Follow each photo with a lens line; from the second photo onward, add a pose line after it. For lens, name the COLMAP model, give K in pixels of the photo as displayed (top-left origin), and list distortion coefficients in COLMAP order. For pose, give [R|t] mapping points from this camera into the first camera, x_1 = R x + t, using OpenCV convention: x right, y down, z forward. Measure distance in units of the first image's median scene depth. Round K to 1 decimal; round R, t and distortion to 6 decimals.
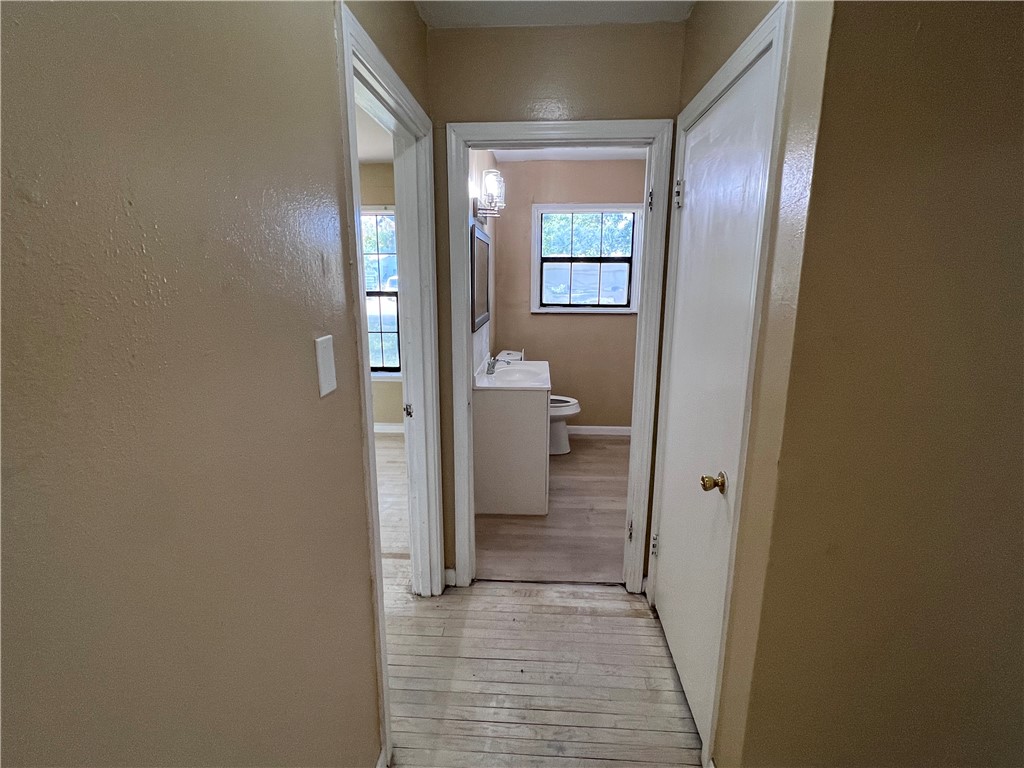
lens RADIAL K [[509.7, 0, 512.0], [0, 509.7, 384.0], [0, 0, 1]] dist [-0.001466, 0.000204]
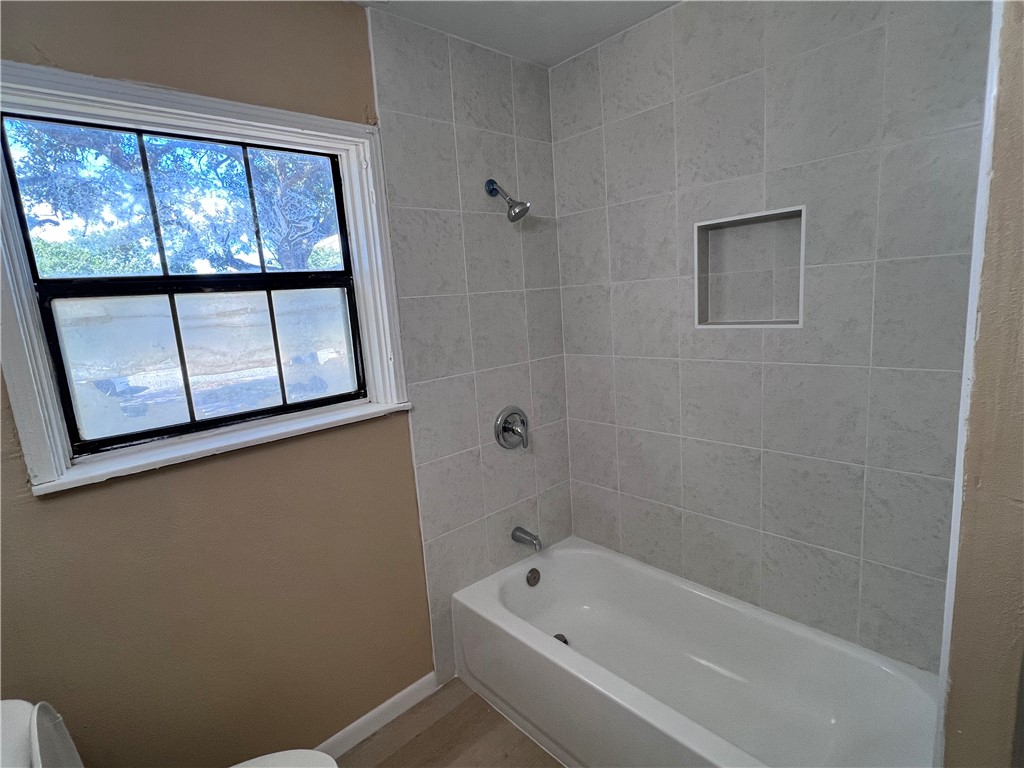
lens RADIAL K [[511.6, 0, 512.9], [0, 511.6, 383.4], [0, 0, 1]] dist [-0.000360, 0.000210]
pose [[0.688304, -0.177311, 0.703419, 0.031065], [0.228097, 0.973386, 0.022165, -0.144657], [-0.688629, 0.145192, 0.710429, 0.644201]]
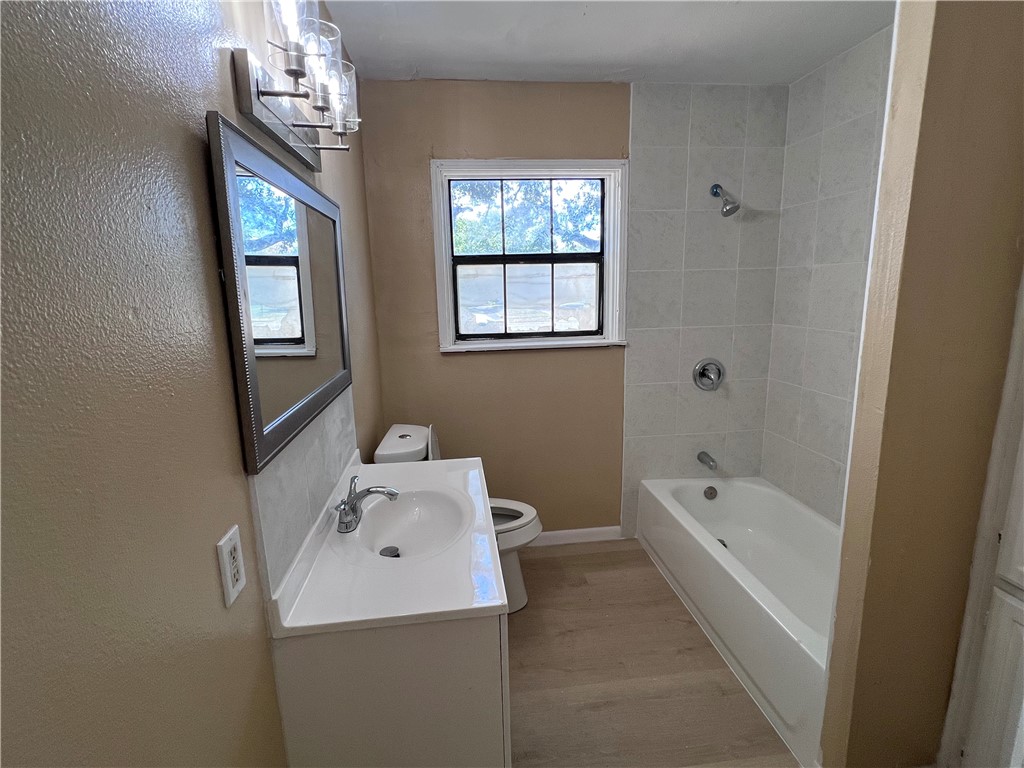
lens RADIAL K [[503.5, 0, 511.7], [0, 503.5, 379.9], [0, 0, 1]] dist [-0.000157, -0.000034]
pose [[0.984229, -0.060879, 0.166096, 0.019520], [0.066000, 0.997494, -0.025483, -0.088748], [-0.164129, 0.036044, 0.985780, 0.427976]]
